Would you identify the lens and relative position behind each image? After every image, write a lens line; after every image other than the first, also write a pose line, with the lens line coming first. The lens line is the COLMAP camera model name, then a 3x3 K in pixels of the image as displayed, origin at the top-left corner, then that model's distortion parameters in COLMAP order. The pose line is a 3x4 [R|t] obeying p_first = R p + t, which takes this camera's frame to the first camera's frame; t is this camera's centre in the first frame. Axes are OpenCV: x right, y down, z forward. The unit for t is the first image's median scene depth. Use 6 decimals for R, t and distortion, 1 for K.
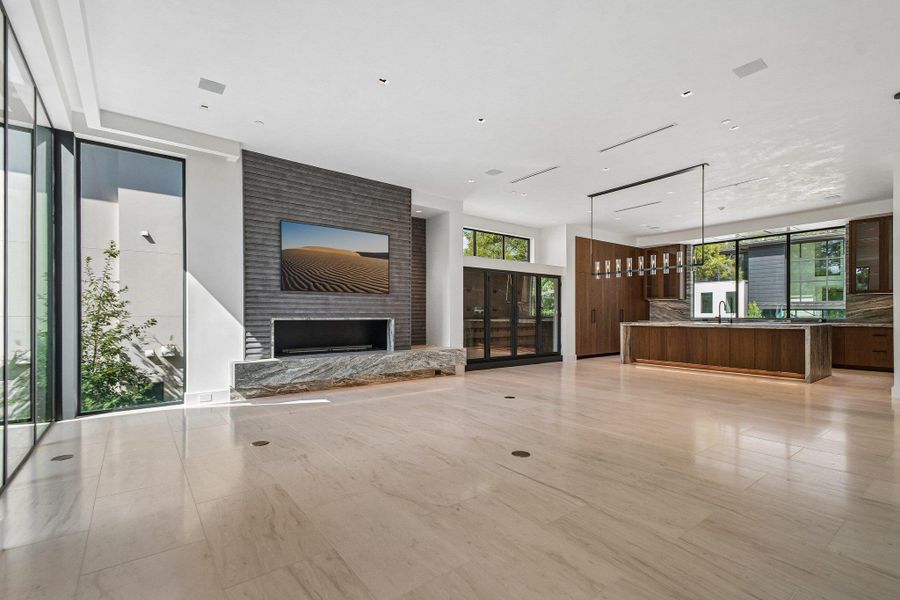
lens RADIAL K [[404.4, 0, 443.7], [0, 404.4, 316.2], [0, 0, 1]] dist [0.023571, -0.001918]
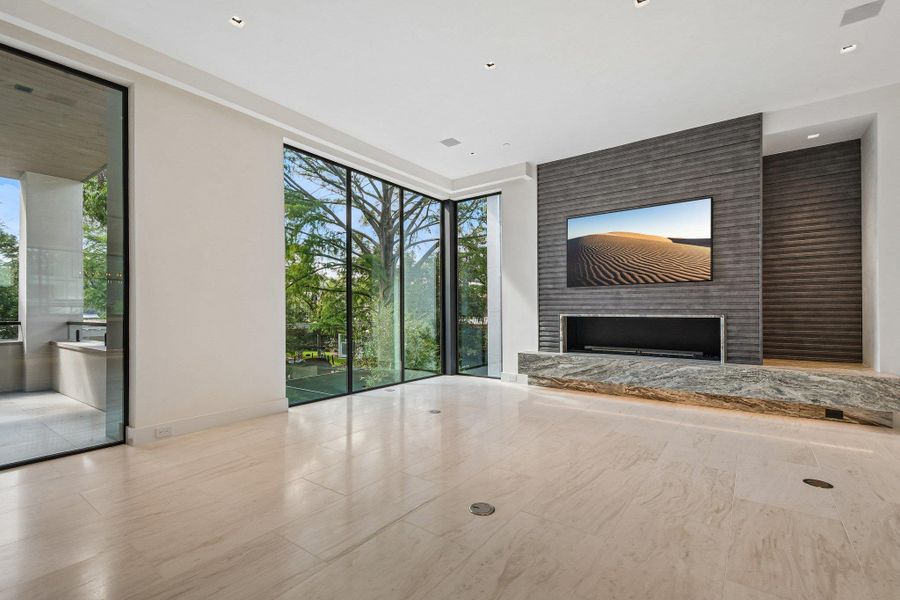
lens RADIAL K [[404.4, 0, 450.7], [0, 404.4, 308.9], [0, 0, 1]] dist [0.023571, -0.001918]
pose [[0.279485, -0.004731, -0.960138, 0.471439], [-0.000268, 0.999987, -0.005006, -0.002953], [0.960150, 0.001657, 0.279481, 0.412118]]
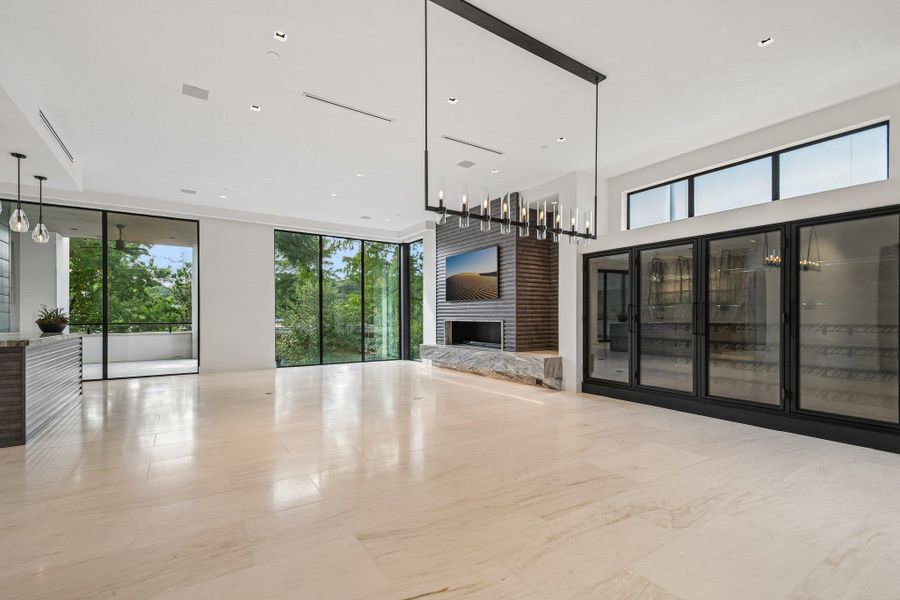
lens RADIAL K [[404.4, 0, 454.8], [0, 404.4, 314.9], [0, 0, 1]] dist [0.023571, -0.001918]
pose [[-0.056501, -0.008658, -0.998365, 1.088364], [-0.006546, 0.999944, -0.008301, -0.000011], [0.998381, 0.006066, -0.056555, 1.065079]]
